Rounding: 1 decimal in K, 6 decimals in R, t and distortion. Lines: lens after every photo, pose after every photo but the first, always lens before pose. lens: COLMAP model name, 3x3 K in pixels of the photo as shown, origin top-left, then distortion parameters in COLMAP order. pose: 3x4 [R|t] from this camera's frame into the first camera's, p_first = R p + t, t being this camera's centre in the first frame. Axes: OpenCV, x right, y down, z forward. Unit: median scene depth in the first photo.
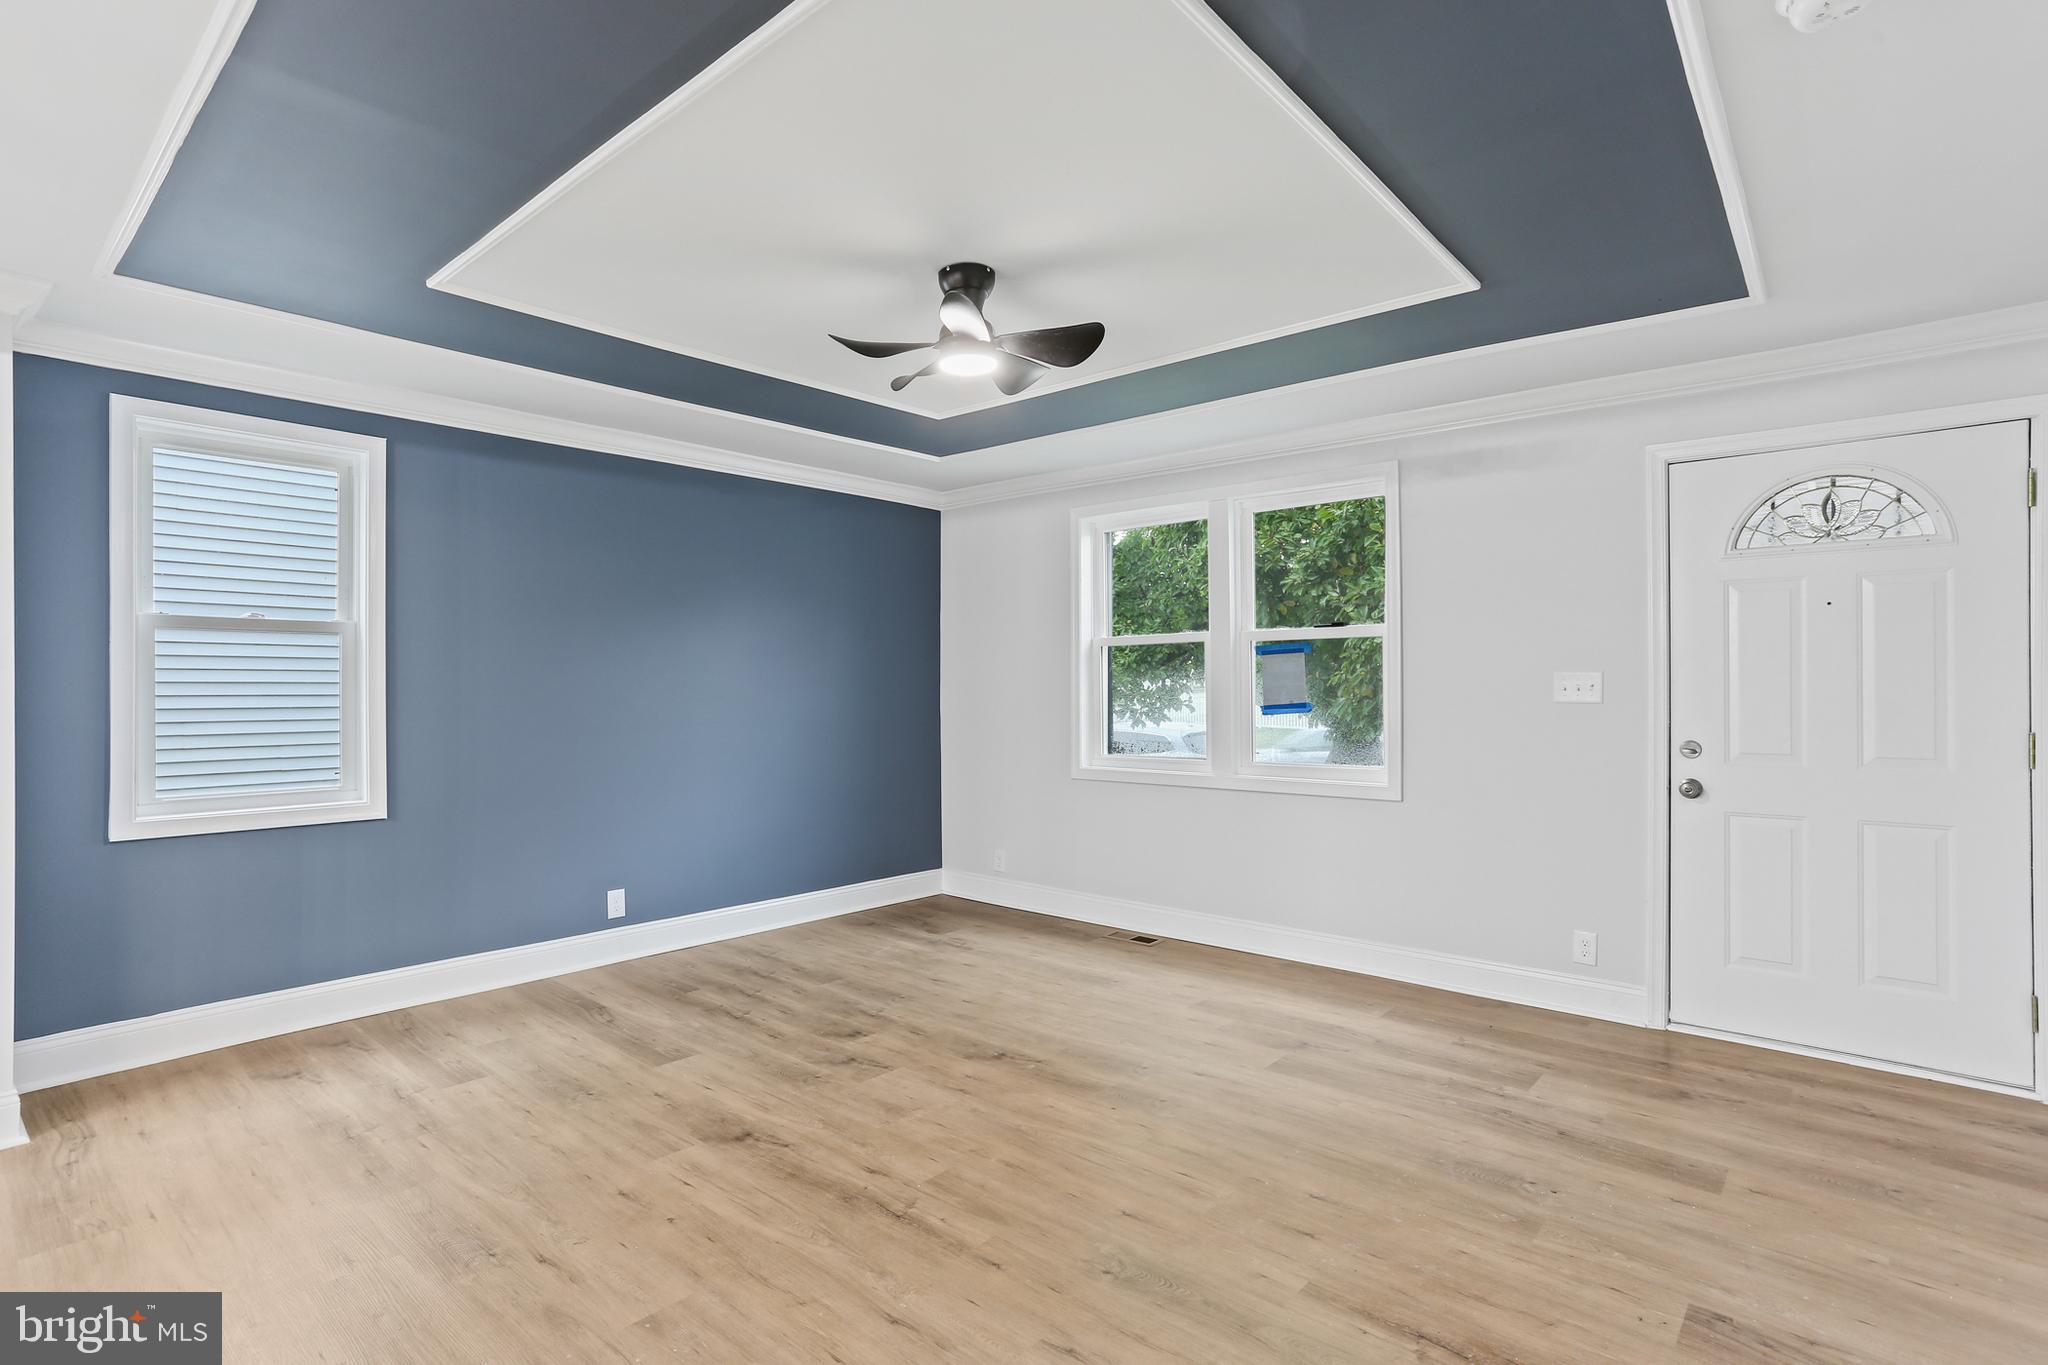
lens RADIAL K [[990.6, 0, 1031.4], [0, 990.6, 684.1], [0, 0, 1]] dist [-0.044195, 0.023271]
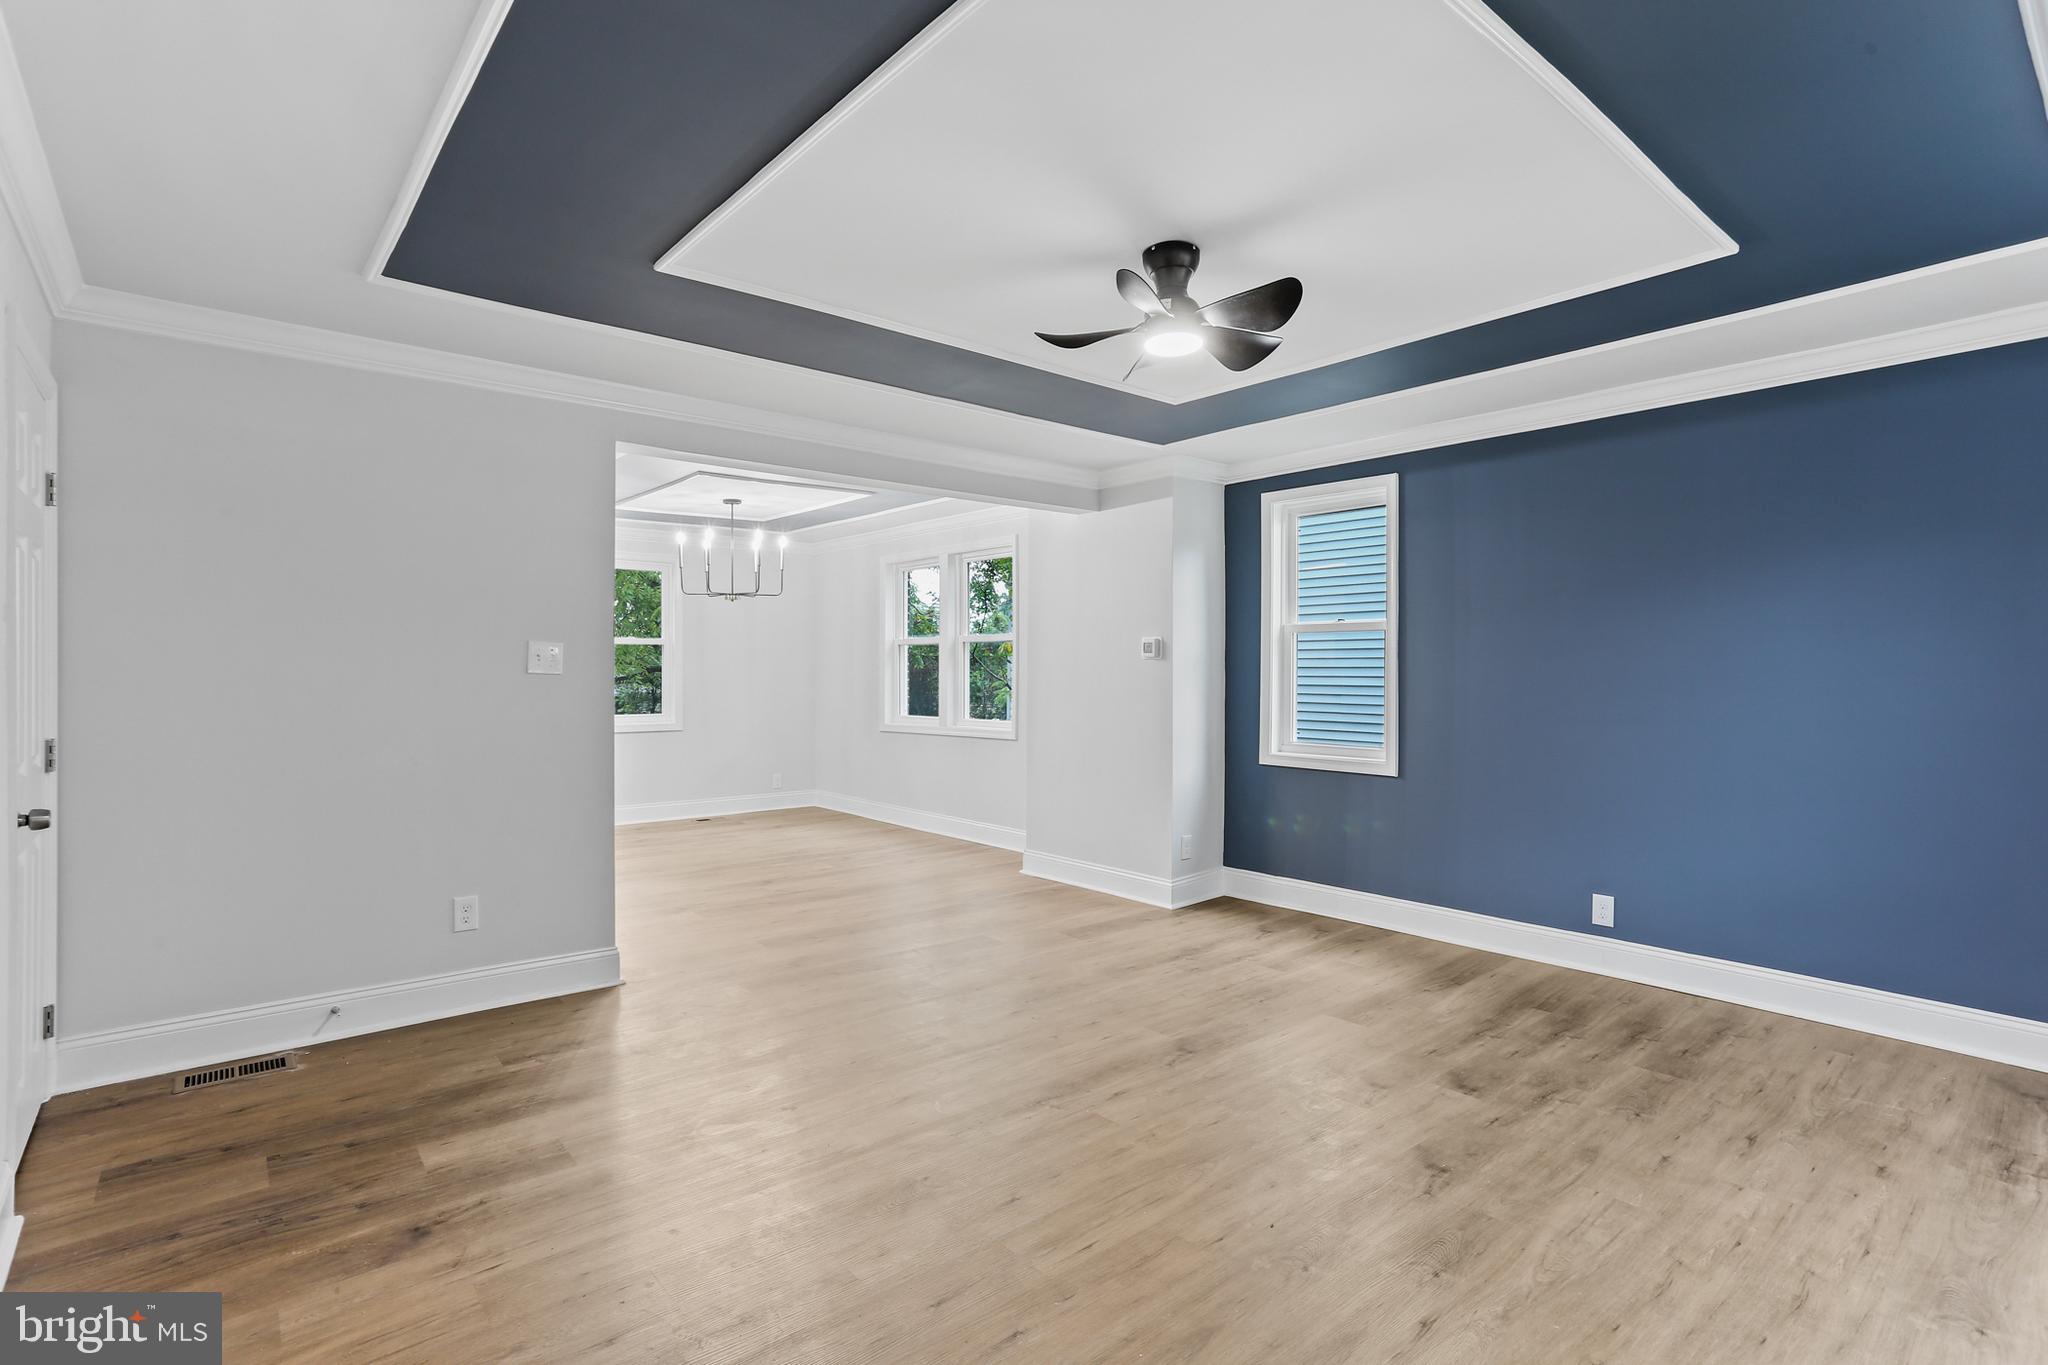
lens RADIAL K [[990.6, 0, 1001.4], [0, 990.6, 682.6], [0, 0, 1]] dist [-0.044195, 0.023271]
pose [[-0.171159, 0.011493, -0.985176, 0.712293], [0.001508, 0.999934, 0.011403, 0.001606], [0.985242, 0.000466, -0.171165, 0.765414]]
